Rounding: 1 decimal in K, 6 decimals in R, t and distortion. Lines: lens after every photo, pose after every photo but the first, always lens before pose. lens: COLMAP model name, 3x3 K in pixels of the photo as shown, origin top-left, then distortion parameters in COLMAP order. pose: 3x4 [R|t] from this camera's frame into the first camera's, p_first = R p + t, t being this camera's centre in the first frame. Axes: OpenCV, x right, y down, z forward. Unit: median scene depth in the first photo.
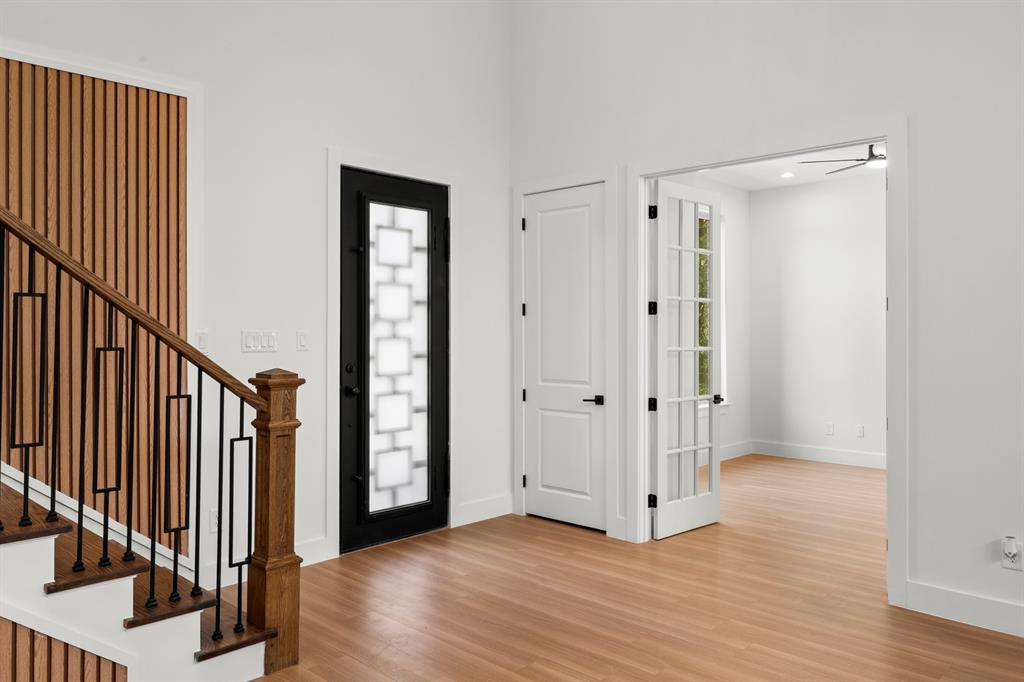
lens RADIAL K [[749.0, 0, 497.4], [0, 749.0, 319.6], [0, 0, 1]] dist [-0.004720, 0.002404]
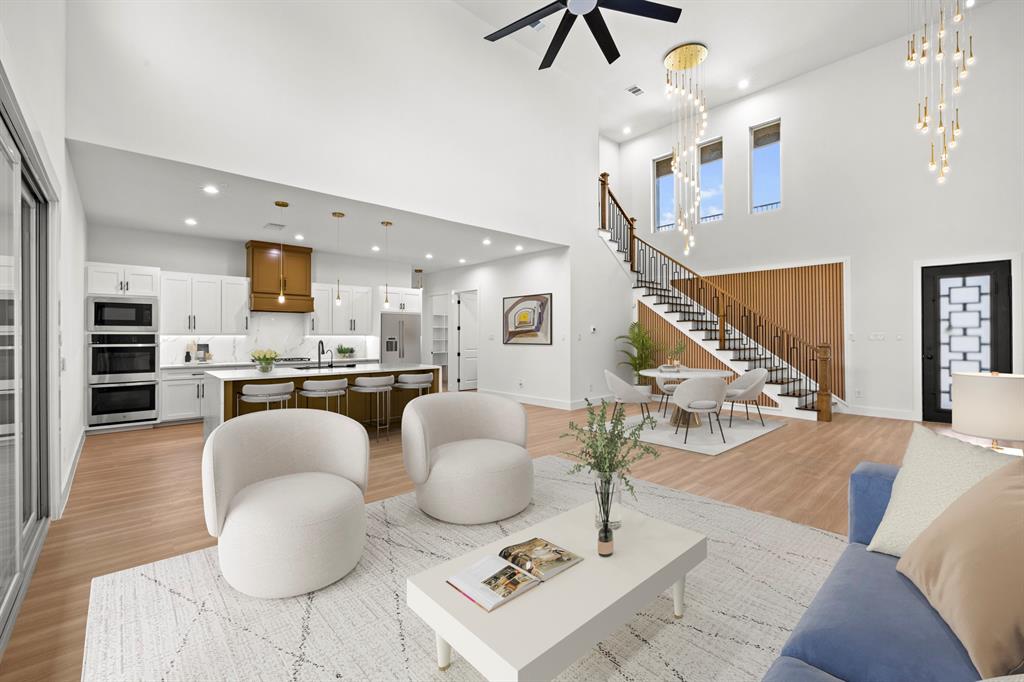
lens RADIAL K [[429.3, 0, 503.2], [0, 429.3, 338.4], [0, 0, 1]] dist [0.000713, -0.000113]
pose [[-0.064186, 0.003747, -0.997931, 1.251231], [0.014128, 0.999896, 0.002845, 0.009819], [0.997838, -0.013916, -0.064232, -0.302428]]
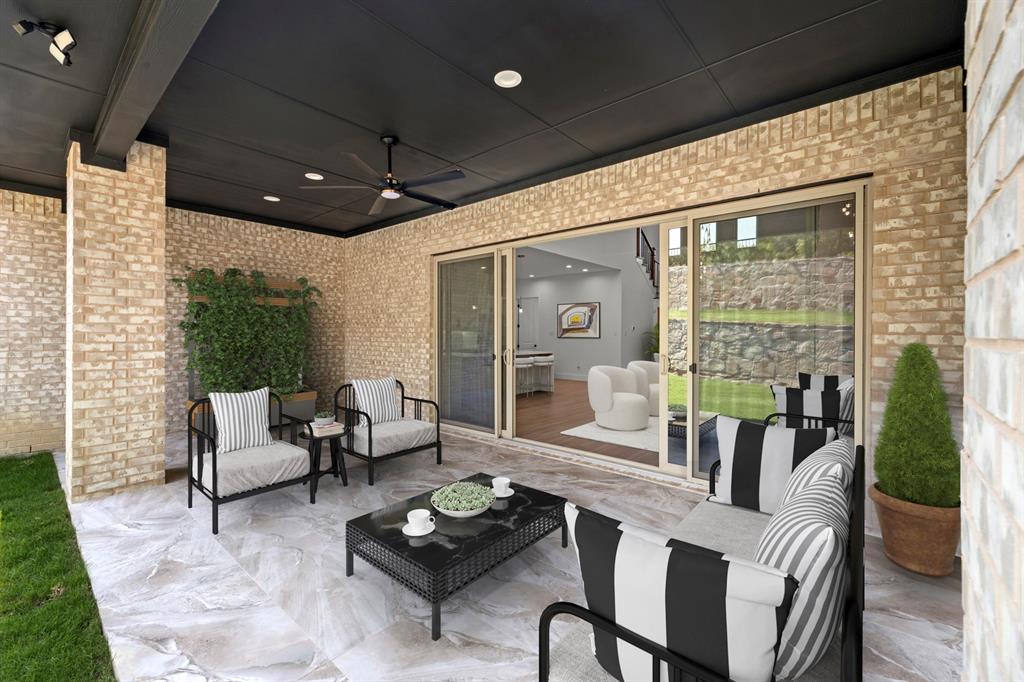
lens RADIAL K [[429.3, 0, 504.8], [0, 429.3, 334.4], [0, 0, 1]] dist [0.000713, -0.000113]
pose [[0.059137, 0.003376, -0.998244, 1.908347], [0.005923, 0.999975, 0.003733, 0.005144], [0.998232, -0.006133, 0.059116, -0.936841]]
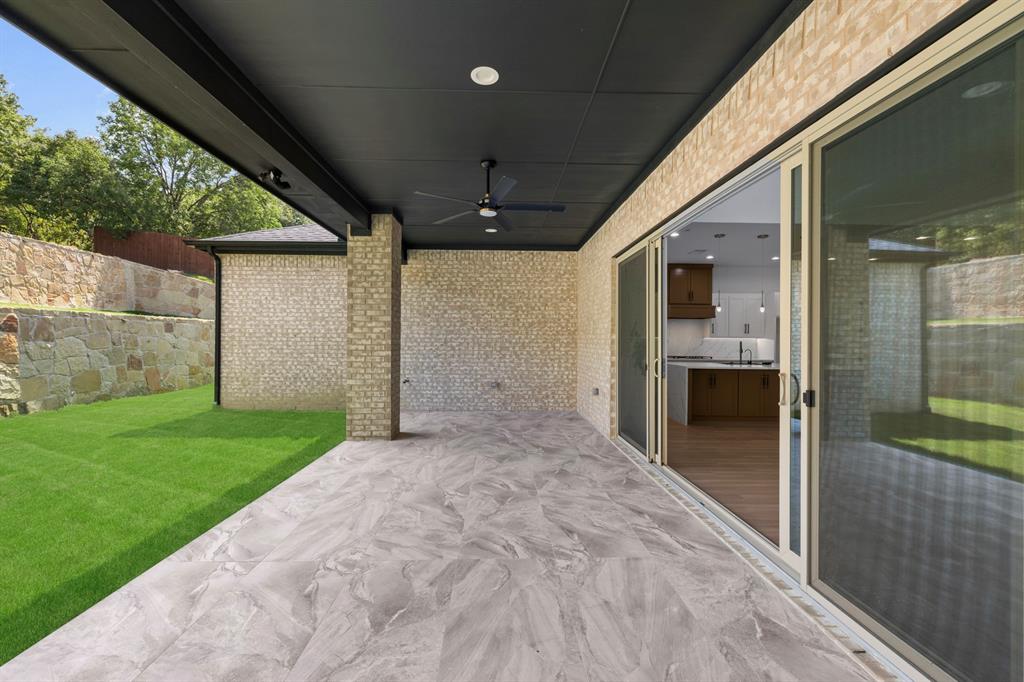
lens RADIAL K [[429.3, 0, 508.6], [0, 429.3, 339.2], [0, 0, 1]] dist [0.000713, -0.000113]
pose [[-0.695027, -0.004320, -0.718971, 1.693493], [0.001411, 0.999972, -0.007372, 0.012732], [0.718982, -0.006138, -0.695001, -0.446373]]
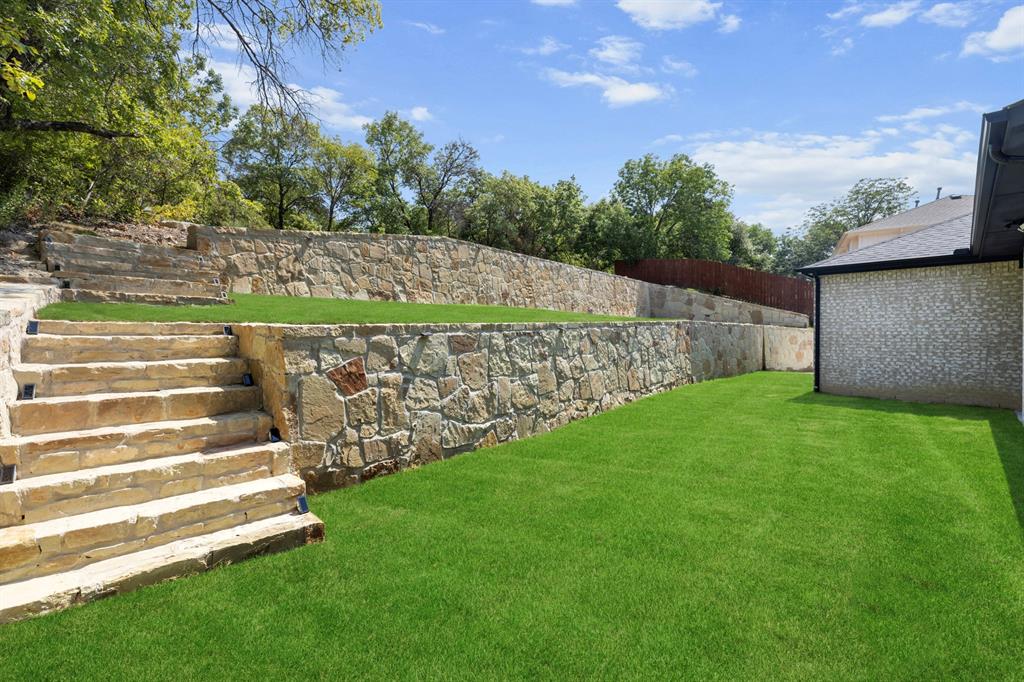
lens RADIAL K [[429.3, 0, 504.0], [0, 429.3, 335.3], [0, 0, 1]] dist [0.000713, -0.000113]
pose [[-0.998585, -0.003674, 0.053046, 2.793216], [-0.004221, 0.999939, -0.010198, 0.005453], [-0.053005, -0.010408, -0.998540, -0.101379]]
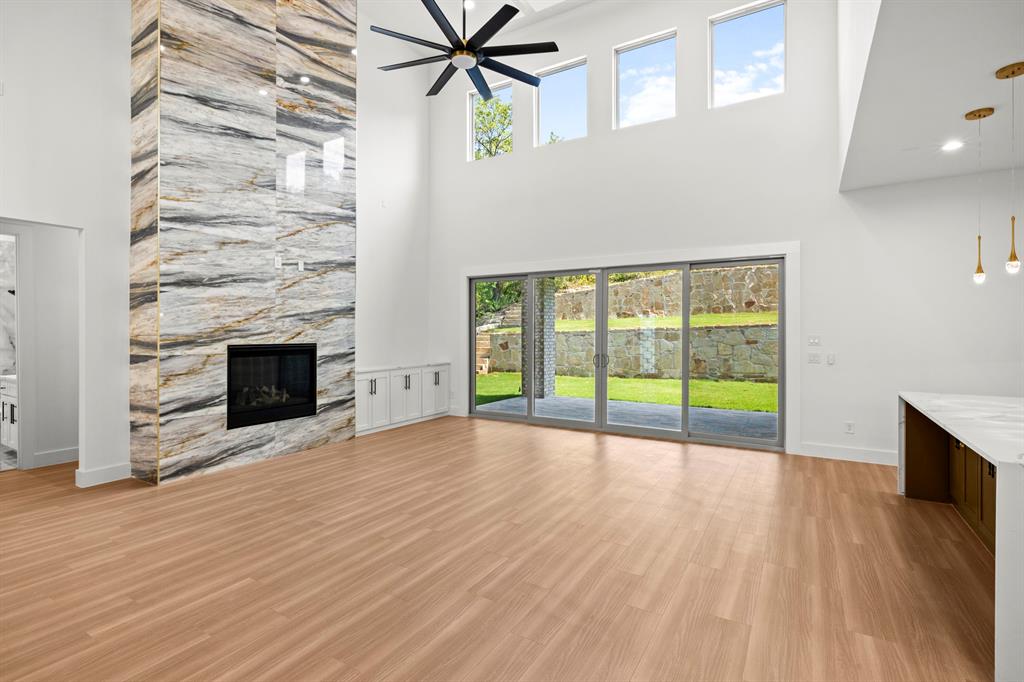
lens RADIAL K [[491.1, 0, 501.5], [0, 491.1, 330.0], [0, 0, 1]] dist [0.000653, -0.000260]
pose [[-0.214284, 0.004534, 0.976761, -0.322370], [-0.013572, 0.999879, -0.007619, -0.003016], [-0.976677, -0.014889, -0.214197, -0.095032]]
